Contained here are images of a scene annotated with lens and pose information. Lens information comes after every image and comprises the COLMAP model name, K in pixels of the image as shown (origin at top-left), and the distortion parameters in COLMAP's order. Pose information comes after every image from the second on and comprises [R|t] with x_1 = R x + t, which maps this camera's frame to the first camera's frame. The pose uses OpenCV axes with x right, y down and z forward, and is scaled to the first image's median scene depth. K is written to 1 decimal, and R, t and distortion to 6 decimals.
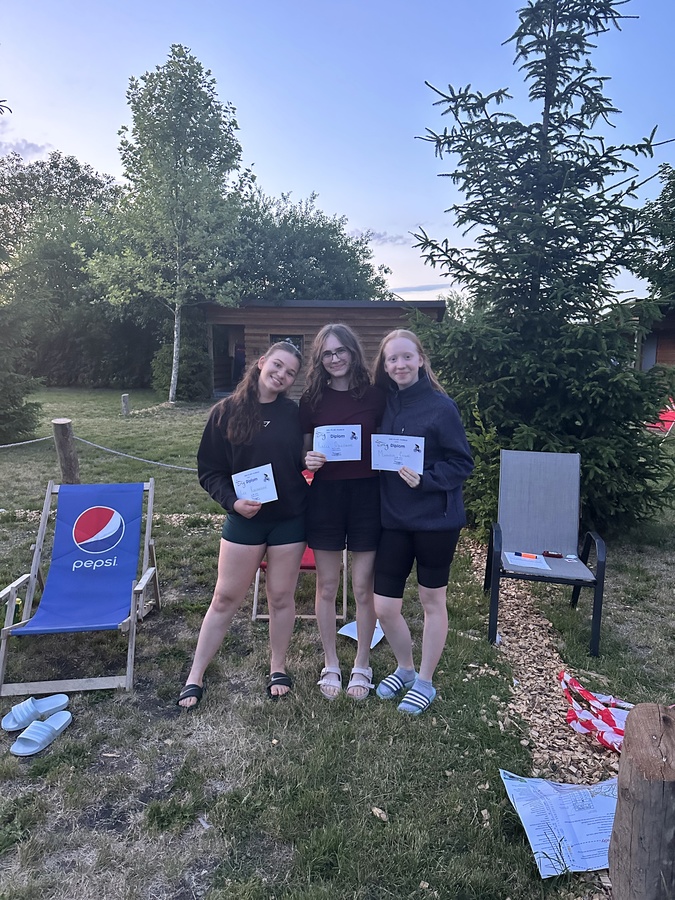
lens RADIAL K [[618.1, 0, 337.5], [0, 618.1, 450.0], [0, 0, 1]] dist [0.000119, -0.000689]
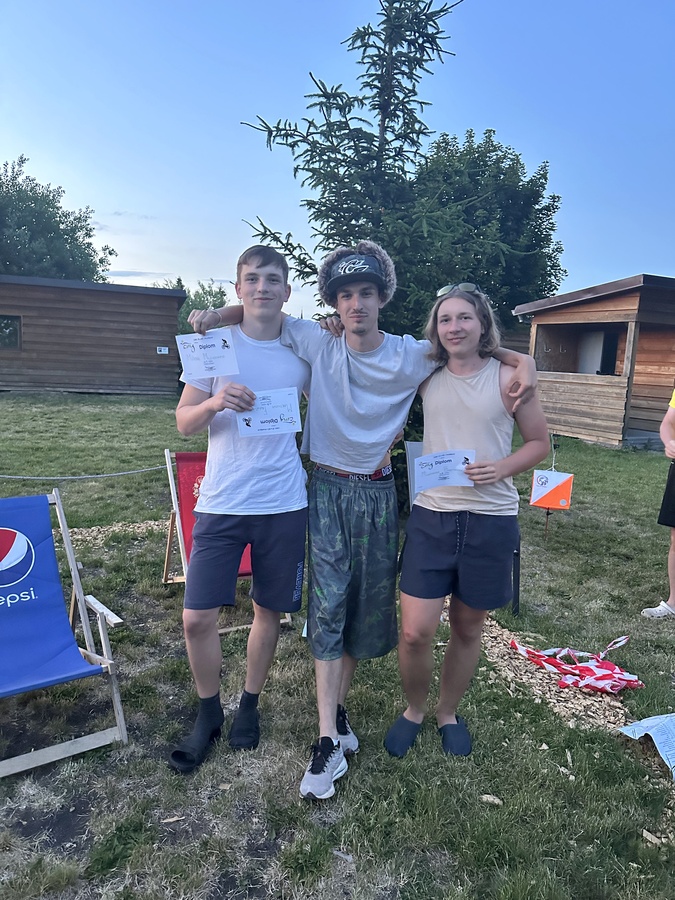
lens RADIAL K [[615.7, 0, 337.5], [0, 615.7, 450.0], [0, 0, 1]] dist [0.002552, -0.001217]
pose [[0.904830, -0.037405, 0.424127, -0.210075], [0.030843, 0.999275, 0.022328, -0.008571], [-0.424654, -0.007121, 0.905328, 0.062850]]
